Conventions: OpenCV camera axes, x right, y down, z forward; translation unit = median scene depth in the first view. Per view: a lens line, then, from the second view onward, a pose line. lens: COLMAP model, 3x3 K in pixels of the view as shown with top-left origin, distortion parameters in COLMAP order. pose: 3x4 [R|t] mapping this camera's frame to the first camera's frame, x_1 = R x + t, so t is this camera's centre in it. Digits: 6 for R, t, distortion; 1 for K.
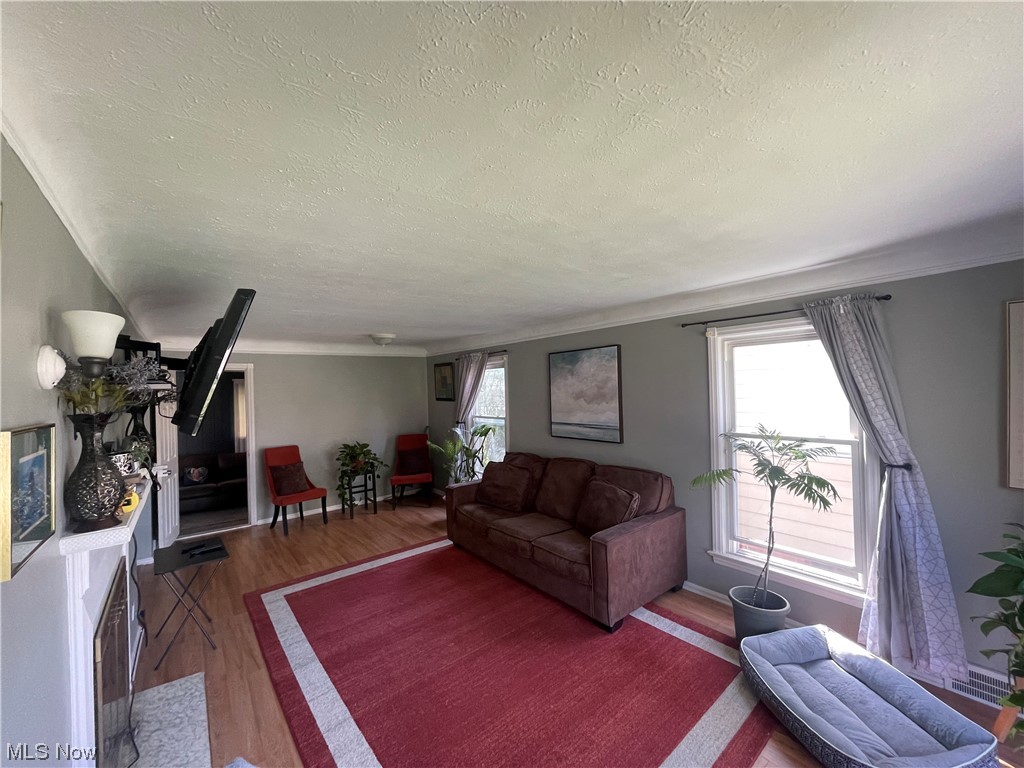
lens RADIAL K [[412.1, 0, 513.2], [0, 412.1, 385.6], [0, 0, 1]] dist [0.001419, 0.000209]
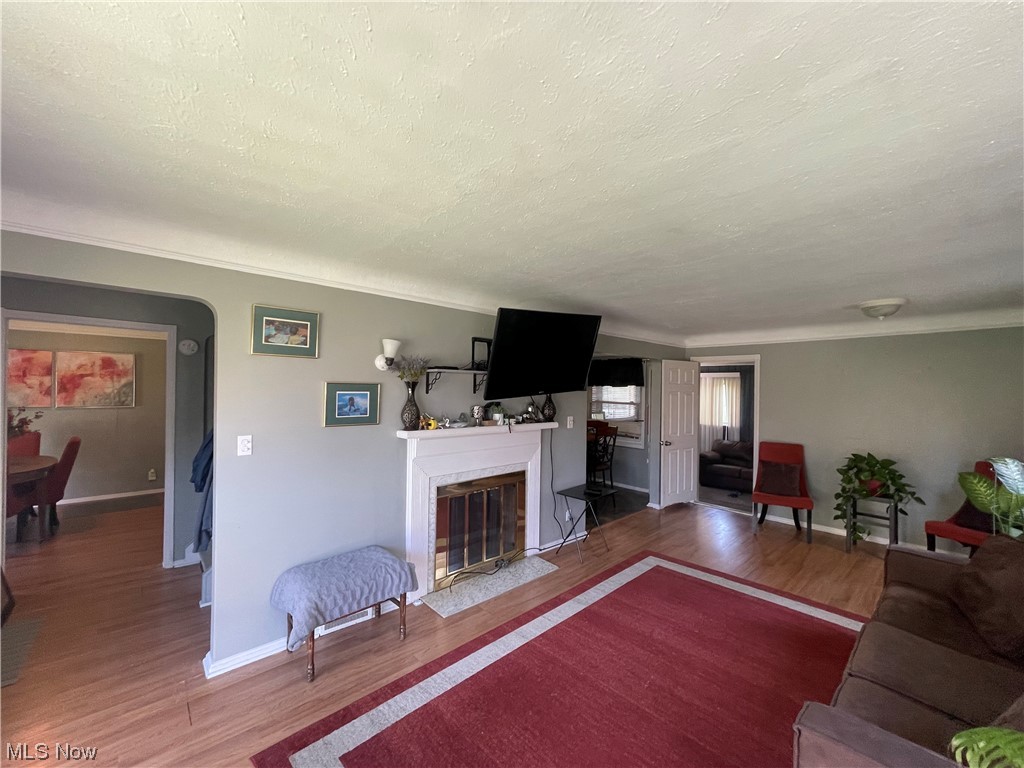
lens RADIAL K [[412.1, 0, 513.2], [0, 412.1, 385.6], [0, 0, 1]] dist [0.001419, 0.000209]
pose [[0.084717, 0.018133, -0.996240, 0.464567], [-0.010036, 0.999799, 0.017345, 0.014319], [0.996354, 0.008529, 0.084882, 0.484050]]
